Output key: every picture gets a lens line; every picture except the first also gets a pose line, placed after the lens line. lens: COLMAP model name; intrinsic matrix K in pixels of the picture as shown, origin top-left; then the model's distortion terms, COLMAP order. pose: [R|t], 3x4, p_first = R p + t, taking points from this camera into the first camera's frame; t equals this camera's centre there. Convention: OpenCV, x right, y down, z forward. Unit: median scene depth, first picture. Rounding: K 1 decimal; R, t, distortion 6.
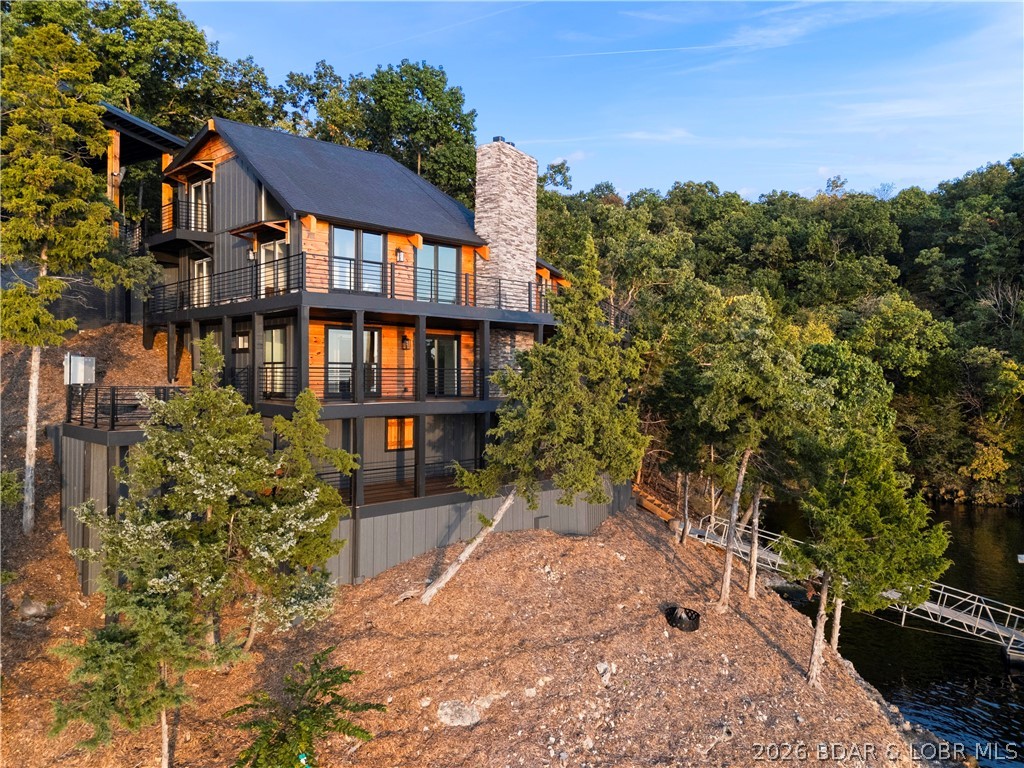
lens RADIAL K [[745.6, 0, 524.0], [0, 745.6, 380.3], [0, 0, 1]] dist [0.068699, -0.053305]
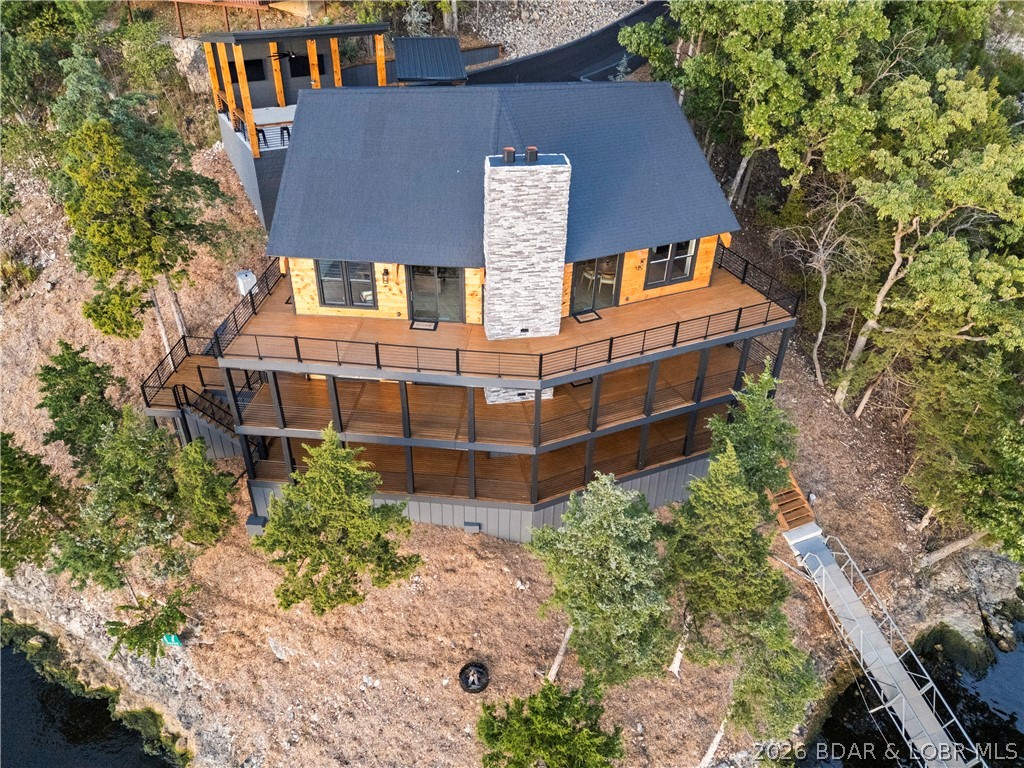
lens RADIAL K [[745.6, 0, 524.0], [0, 745.6, 380.3], [0, 0, 1]] dist [0.068699, -0.053305]
pose [[0.656610, 0.438716, -0.613508, 0.863639], [-0.000866, 0.813861, 0.581059, -0.837110], [0.754230, -0.380998, 0.534769, 0.658633]]
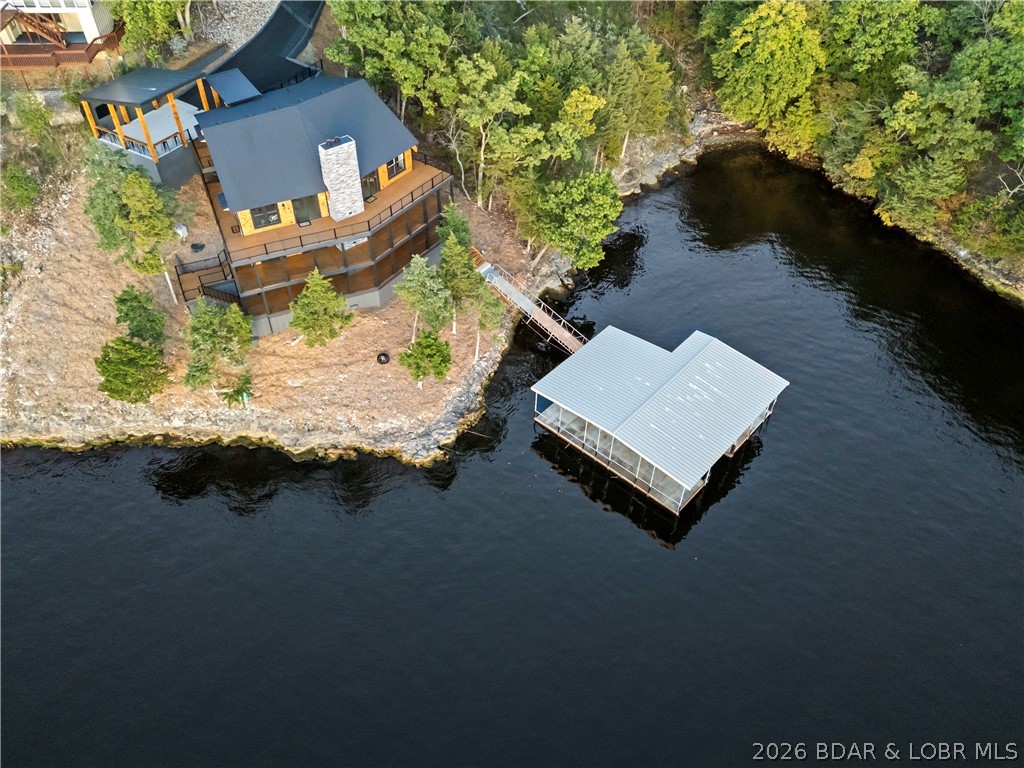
lens RADIAL K [[745.6, 0, 524.0], [0, 745.6, 380.3], [0, 0, 1]] dist [0.068699, -0.053305]
pose [[0.950920, 0.237044, -0.198901, 1.462863], [-0.016912, 0.681634, 0.731497, -1.945847], [0.308975, -0.692232, 0.652189, -0.876377]]
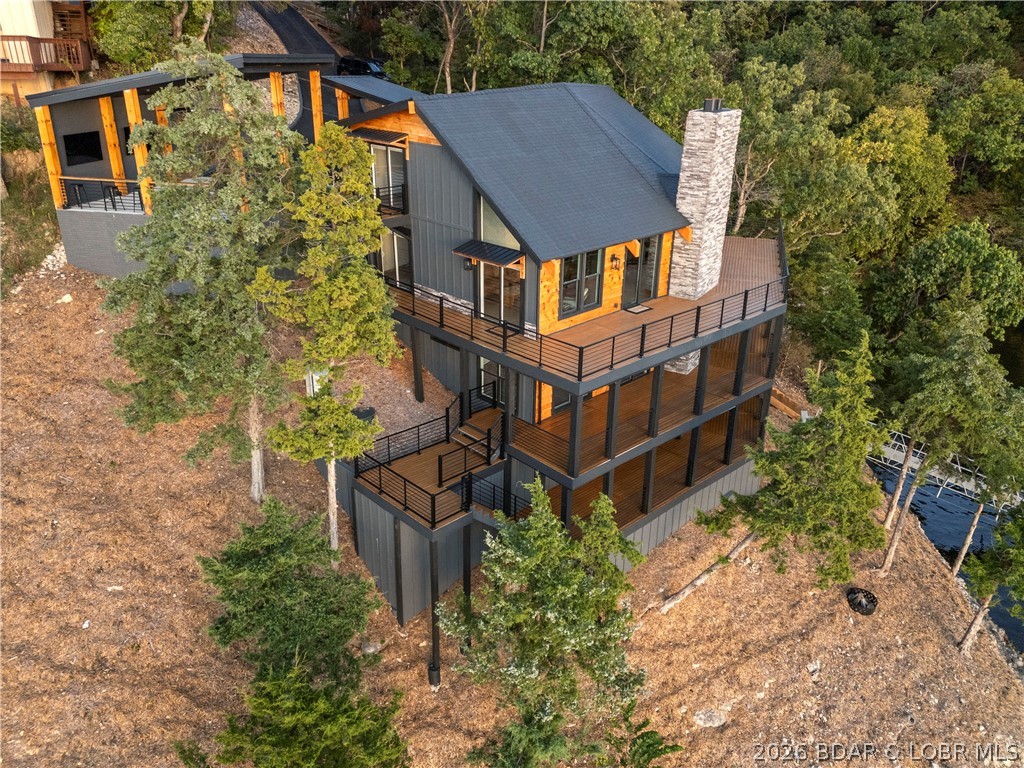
lens RADIAL K [[745.6, 0, 524.0], [0, 745.6, 380.3], [0, 0, 1]] dist [0.068699, -0.053305]
pose [[0.999929, 0.008849, 0.008040, -0.367301], [-0.011313, 0.917787, 0.396912, -0.517530], [-0.003867, -0.396974, 0.917822, 0.048118]]
